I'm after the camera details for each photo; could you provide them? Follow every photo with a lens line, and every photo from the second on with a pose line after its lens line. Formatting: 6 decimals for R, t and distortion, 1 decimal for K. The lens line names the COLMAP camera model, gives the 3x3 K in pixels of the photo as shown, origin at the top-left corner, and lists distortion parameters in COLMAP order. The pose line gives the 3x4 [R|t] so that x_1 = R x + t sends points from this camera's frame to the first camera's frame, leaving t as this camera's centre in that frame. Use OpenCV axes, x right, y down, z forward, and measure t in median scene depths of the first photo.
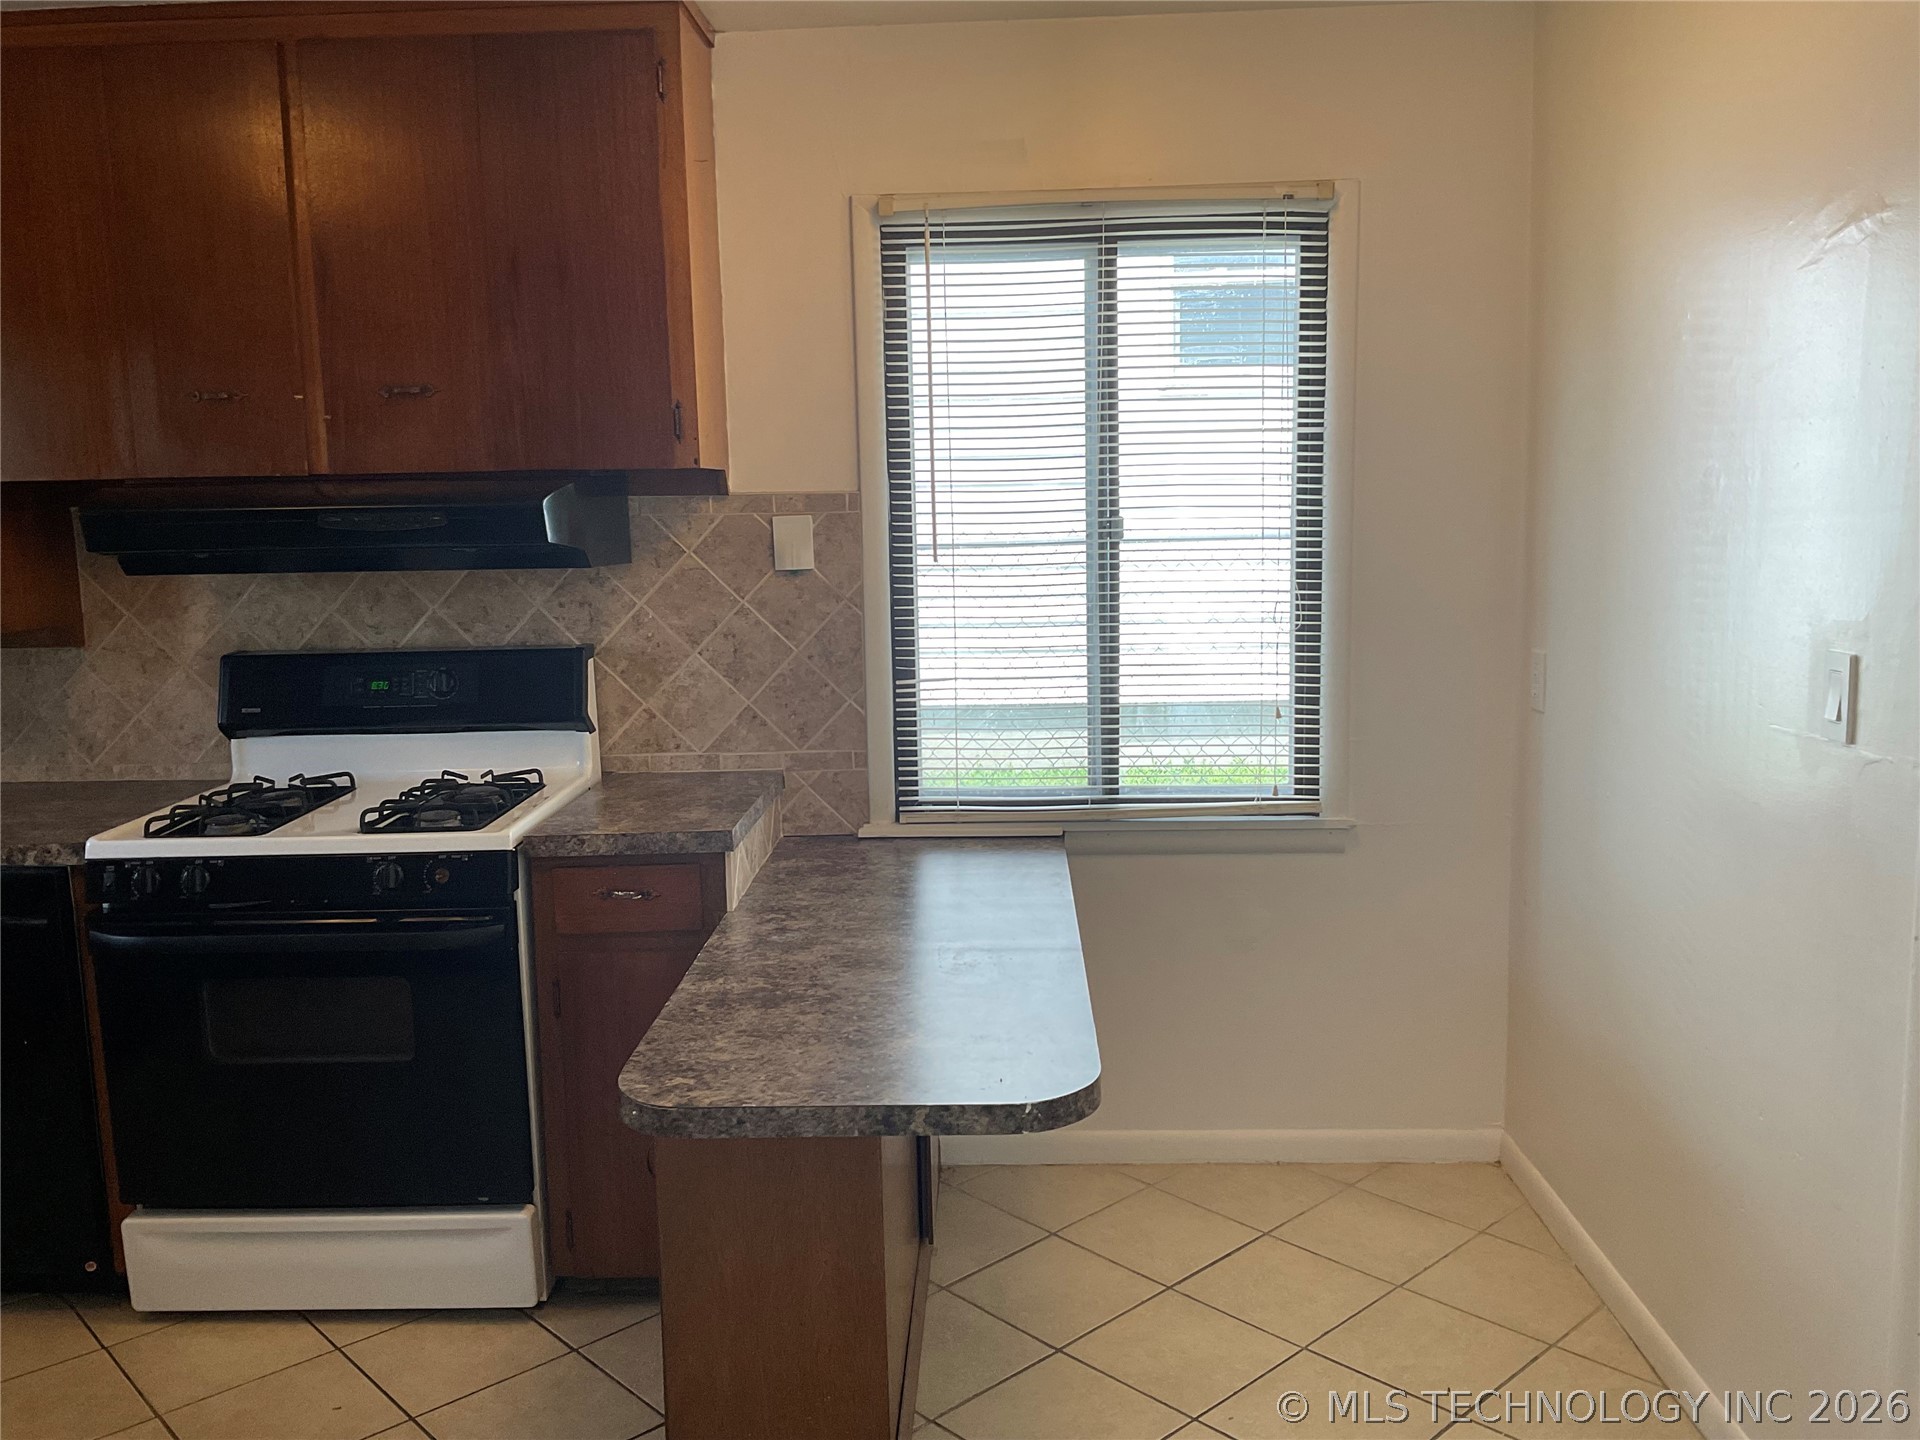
lens RADIAL K [[1571.3, 0, 954.2], [0, 1571.3, 729.9], [0, 0, 1]] dist [0.078994, -0.149785]
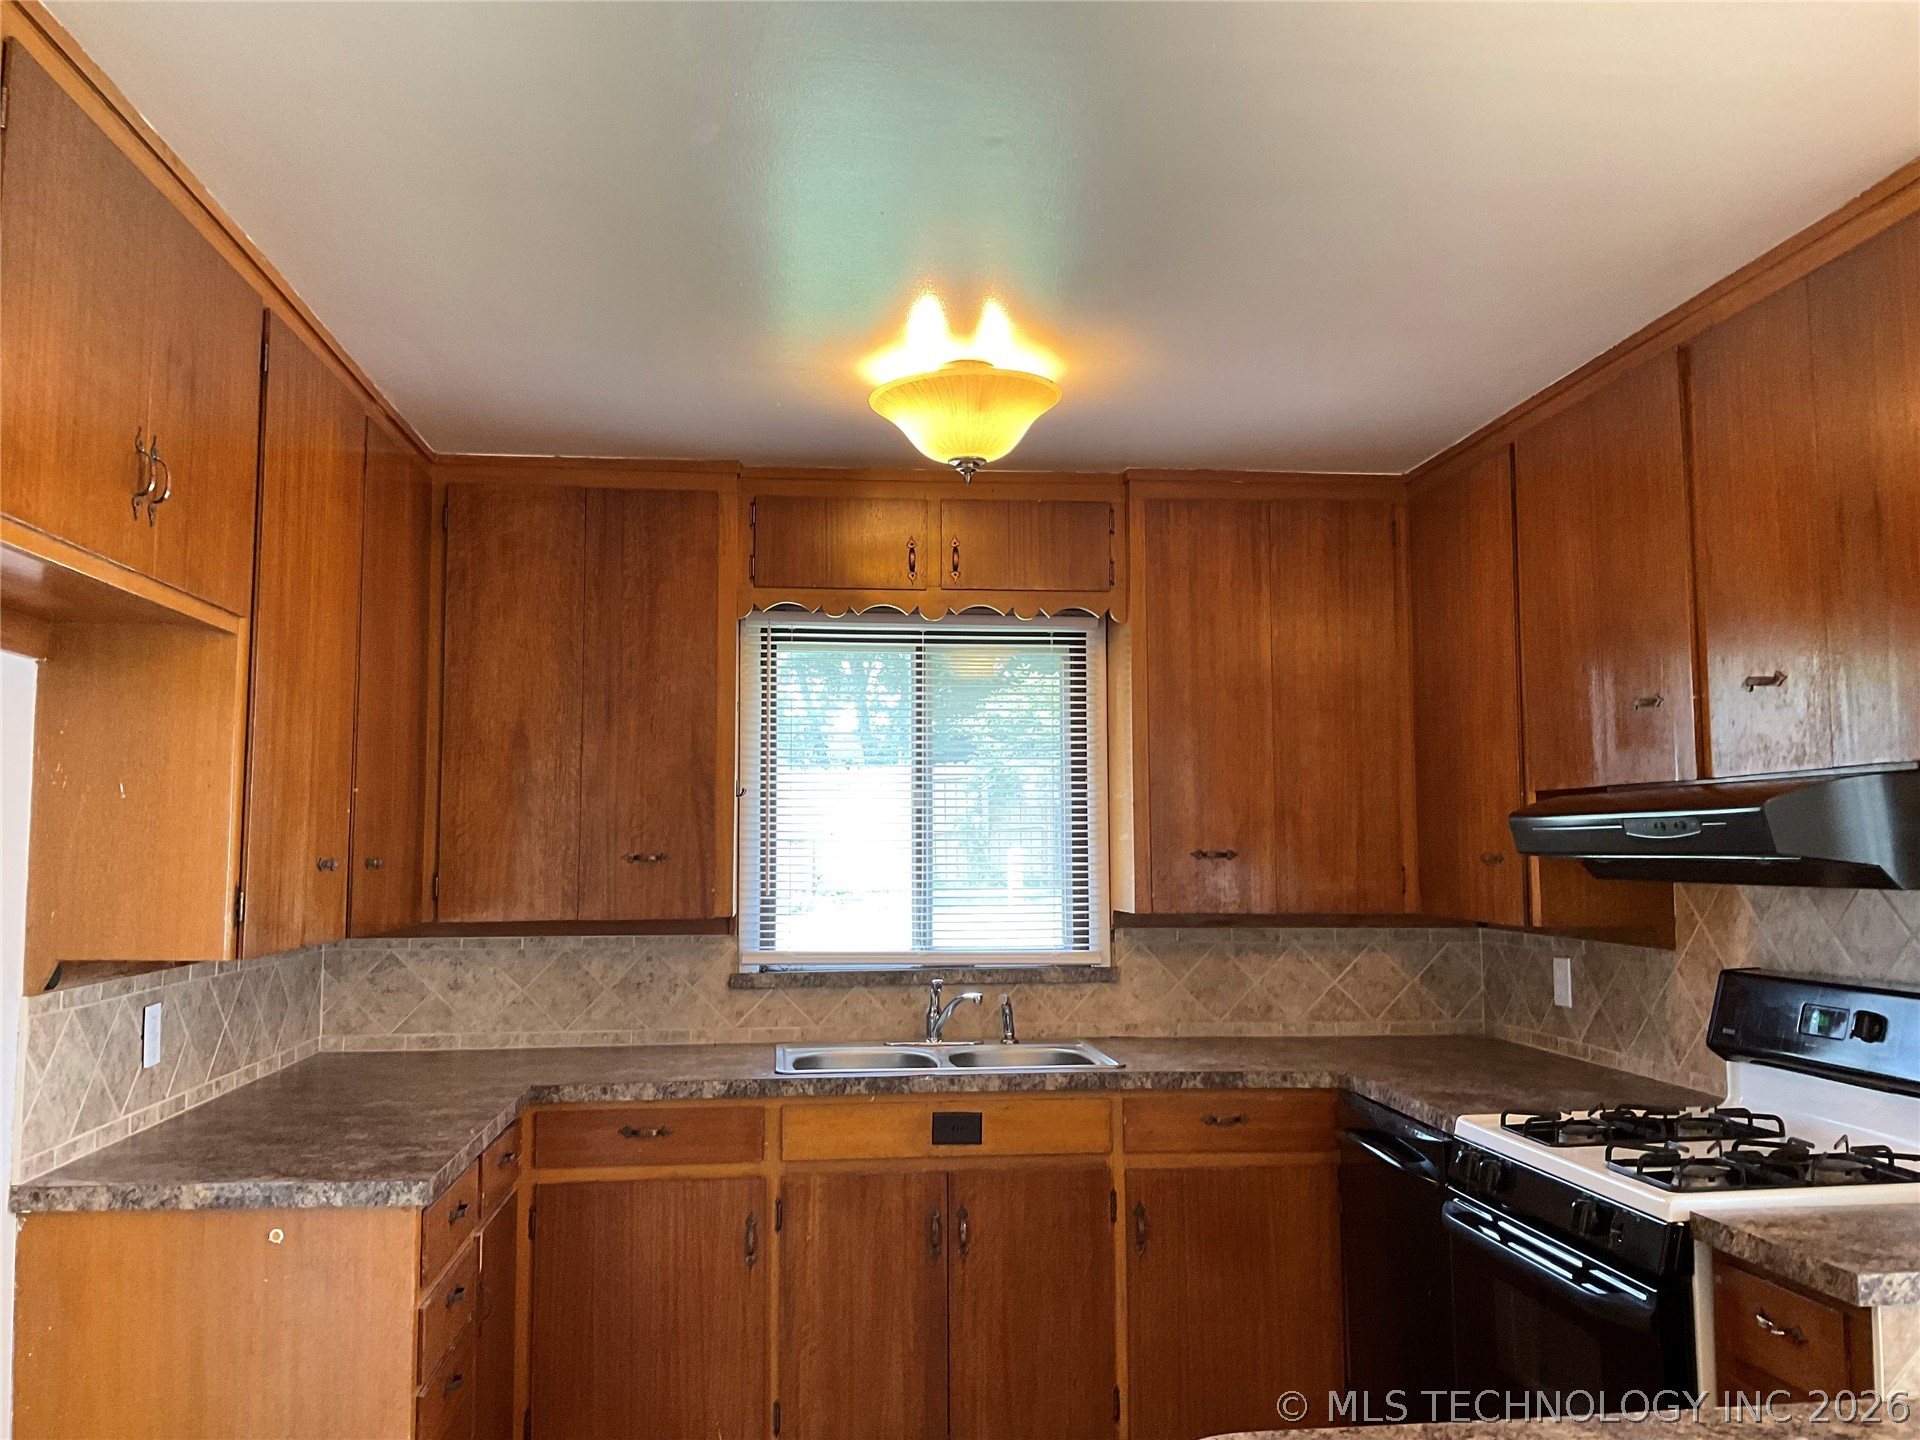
lens RADIAL K [[1571.3, 0, 949.9], [0, 1571.3, 721.0], [0, 0, 1]] dist [0.078994, -0.149785]
pose [[0.129468, -0.060494, -0.989737, 0.466262], [-0.140293, 0.986979, -0.078677, -0.059529], [0.981609, 0.149039, 0.119295, 0.454611]]
